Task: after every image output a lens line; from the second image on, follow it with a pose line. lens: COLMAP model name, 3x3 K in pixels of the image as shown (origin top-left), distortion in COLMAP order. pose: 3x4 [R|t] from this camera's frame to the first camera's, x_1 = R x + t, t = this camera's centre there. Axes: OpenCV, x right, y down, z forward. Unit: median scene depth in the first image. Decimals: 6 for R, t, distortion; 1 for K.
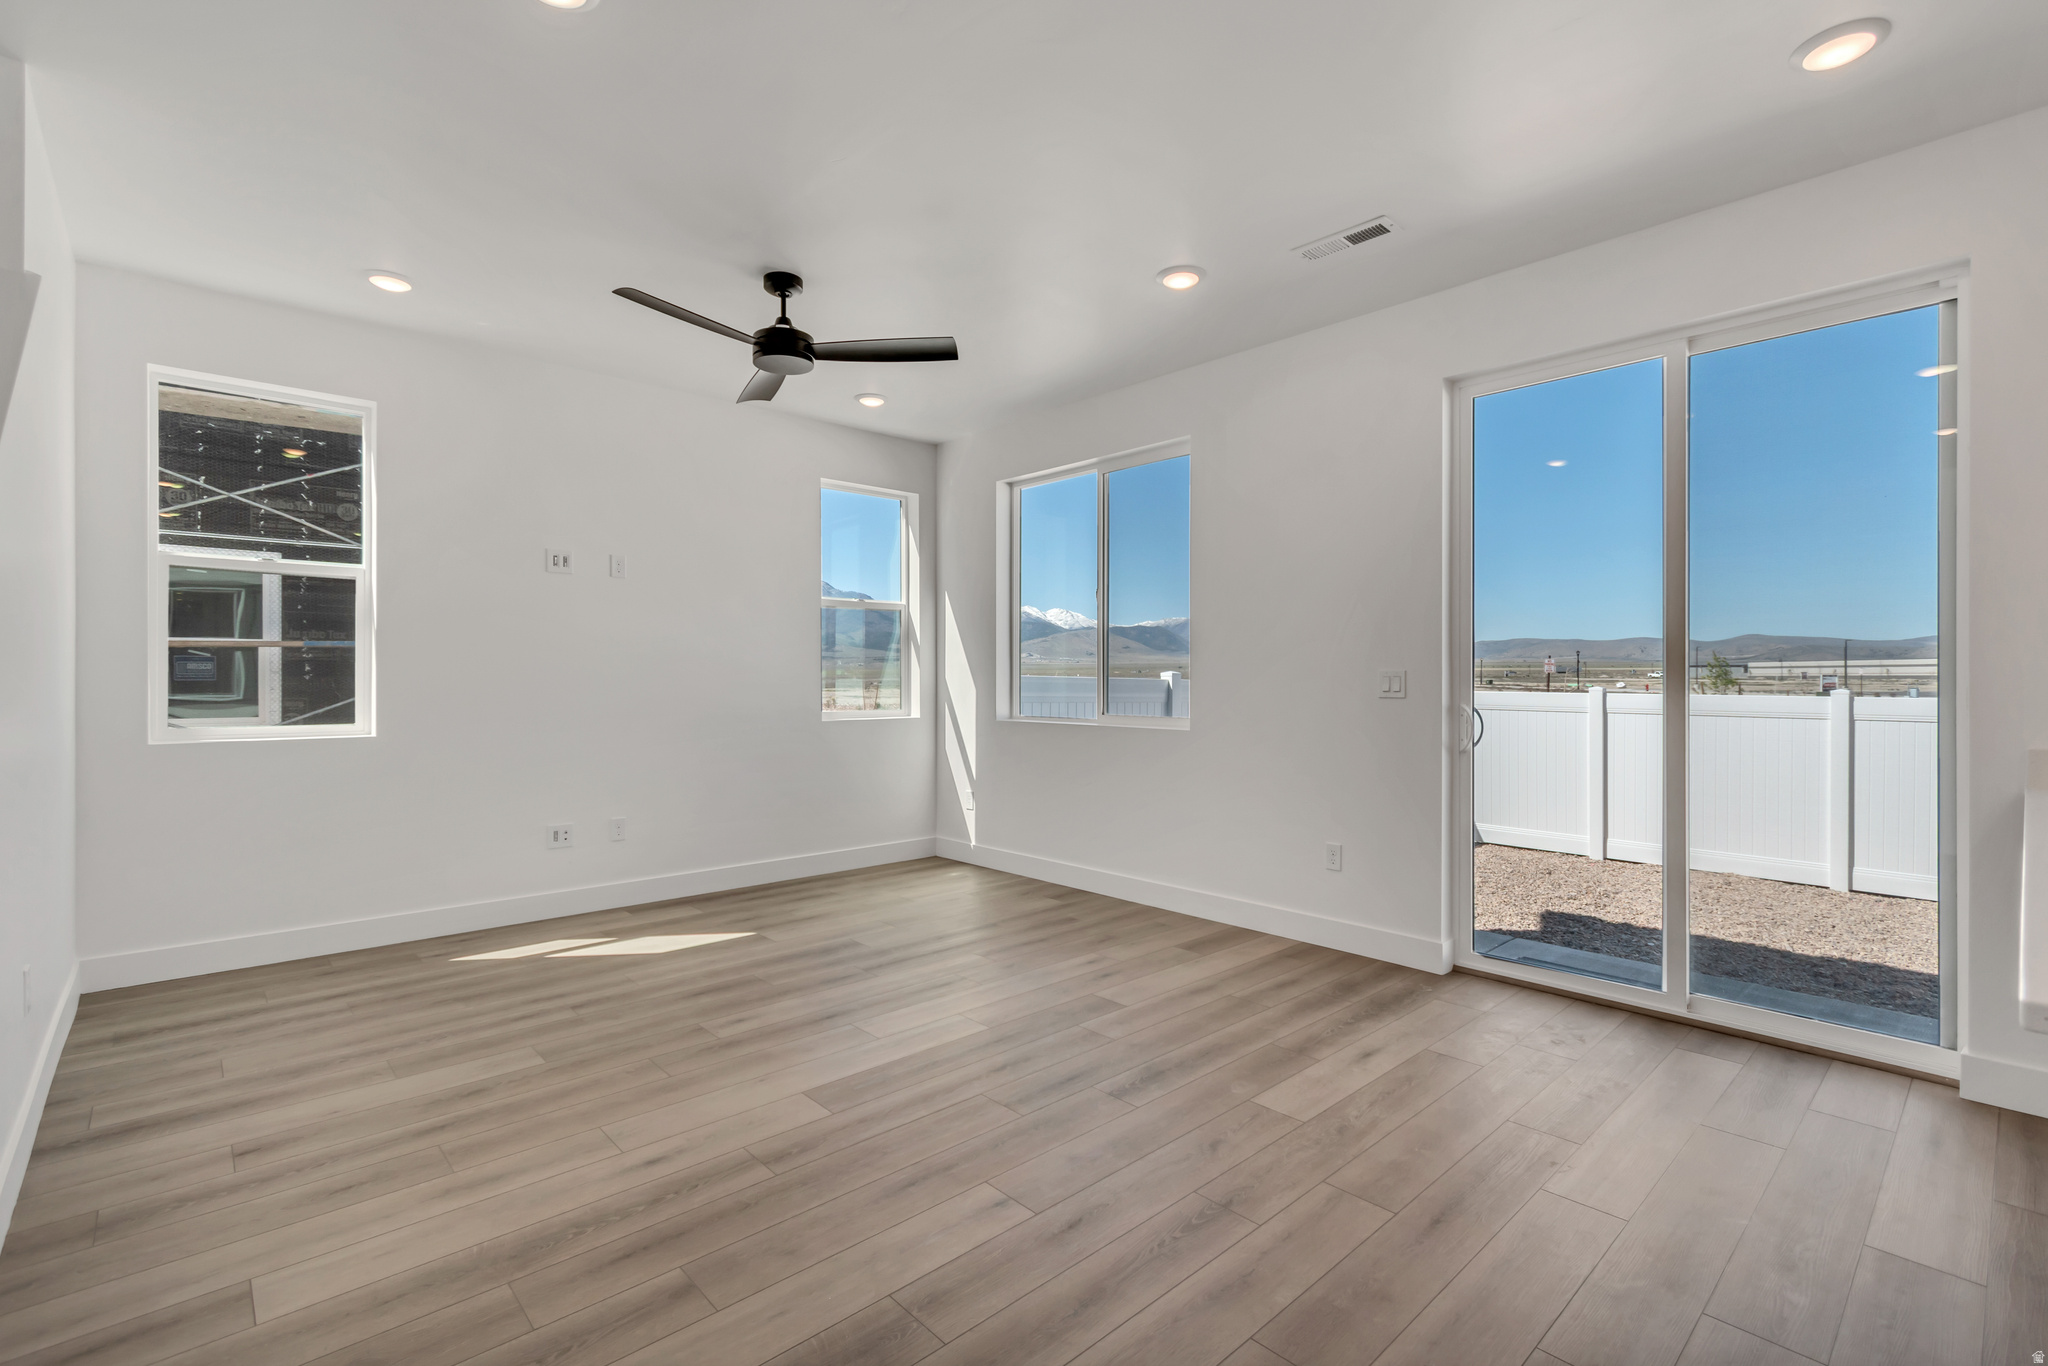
lens RADIAL K [[913.1, 0, 1017.0], [0, 913.1, 670.3], [0, 0, 1]] dist [0.001720, 0.000092]
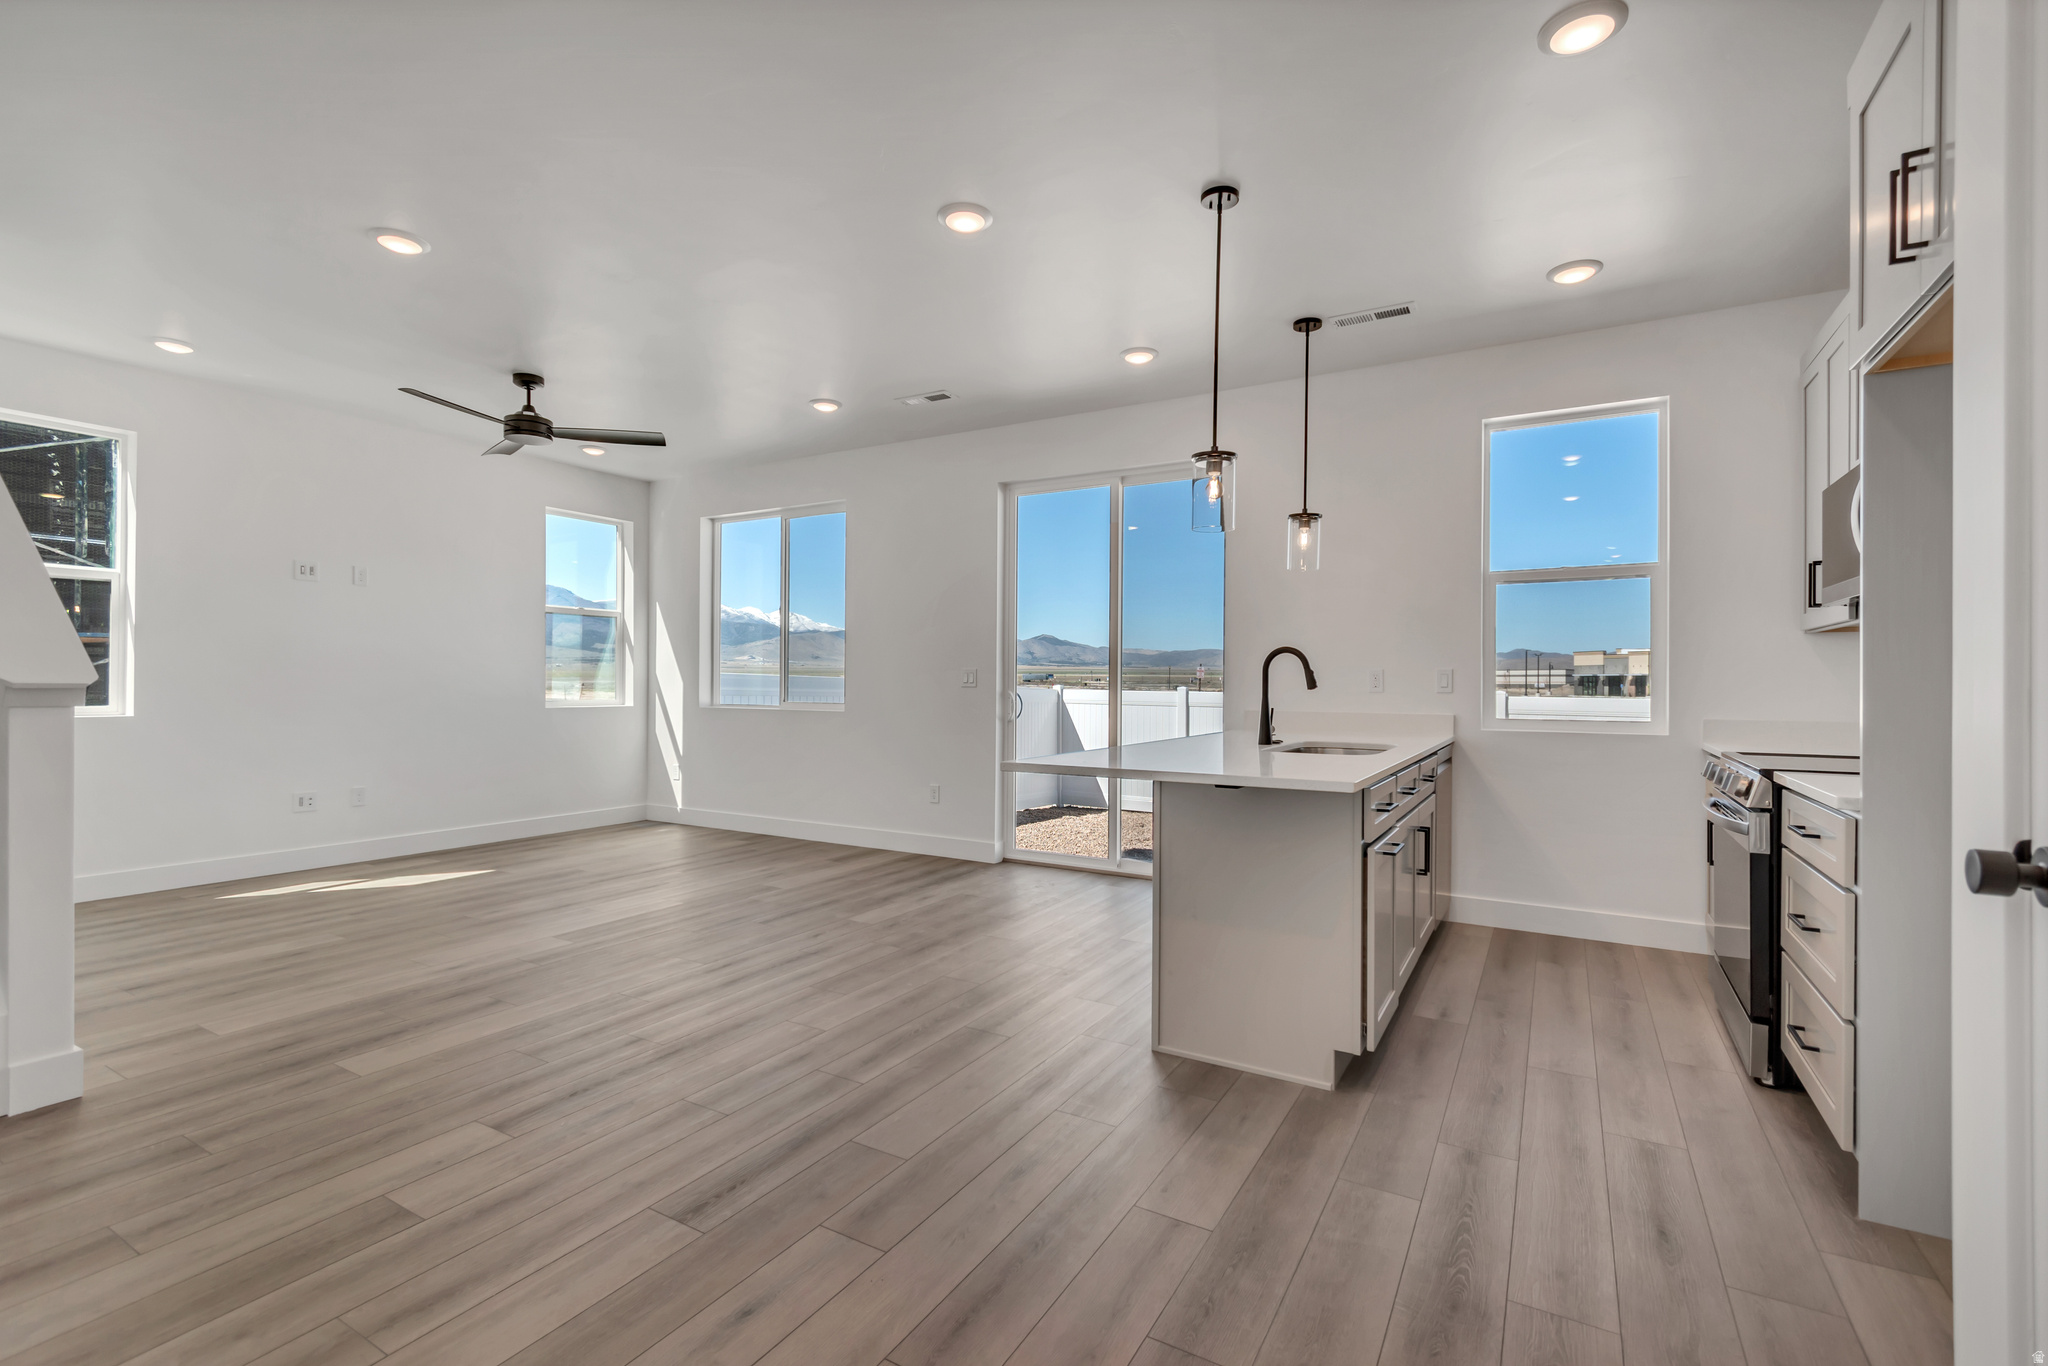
lens RADIAL K [[913.1, 0, 1027.7], [0, 913.1, 684.0], [0, 0, 1]] dist [0.001720, 0.000092]
pose [[0.954015, 0.006535, 0.299689, 0.044877], [-0.009650, 0.999914, 0.008913, 0.010051], [-0.299605, -0.011395, 0.953995, -0.480504]]
